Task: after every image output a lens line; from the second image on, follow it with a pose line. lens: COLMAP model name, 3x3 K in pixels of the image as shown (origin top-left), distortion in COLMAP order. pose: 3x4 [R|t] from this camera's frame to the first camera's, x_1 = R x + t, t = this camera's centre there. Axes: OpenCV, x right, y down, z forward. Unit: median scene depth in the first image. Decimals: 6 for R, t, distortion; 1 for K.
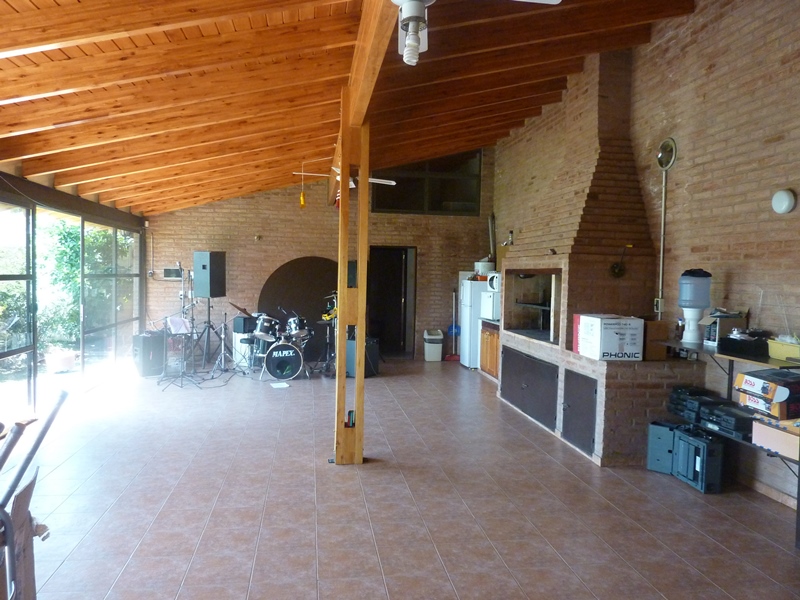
lens RADIAL K [[600.0, 0, 400.0], [0, 600.0, 300.0], [0, 0, 1]] dist [-0.038150, -0.002317]
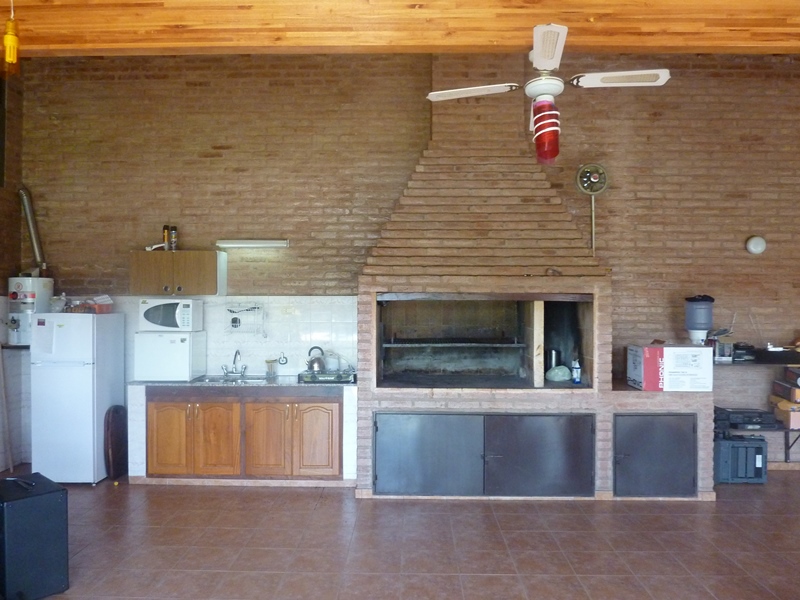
lens RADIAL K [[600.0, 0, 400.0], [0, 600.0, 300.0], [0, 0, 1]] dist [-0.038150, -0.002317]
pose [[0.178200, -0.011685, 0.983925, -0.707982], [0.042307, 0.999096, 0.004203, -0.071548], [-0.983084, 0.040878, 0.178534, 1.356340]]
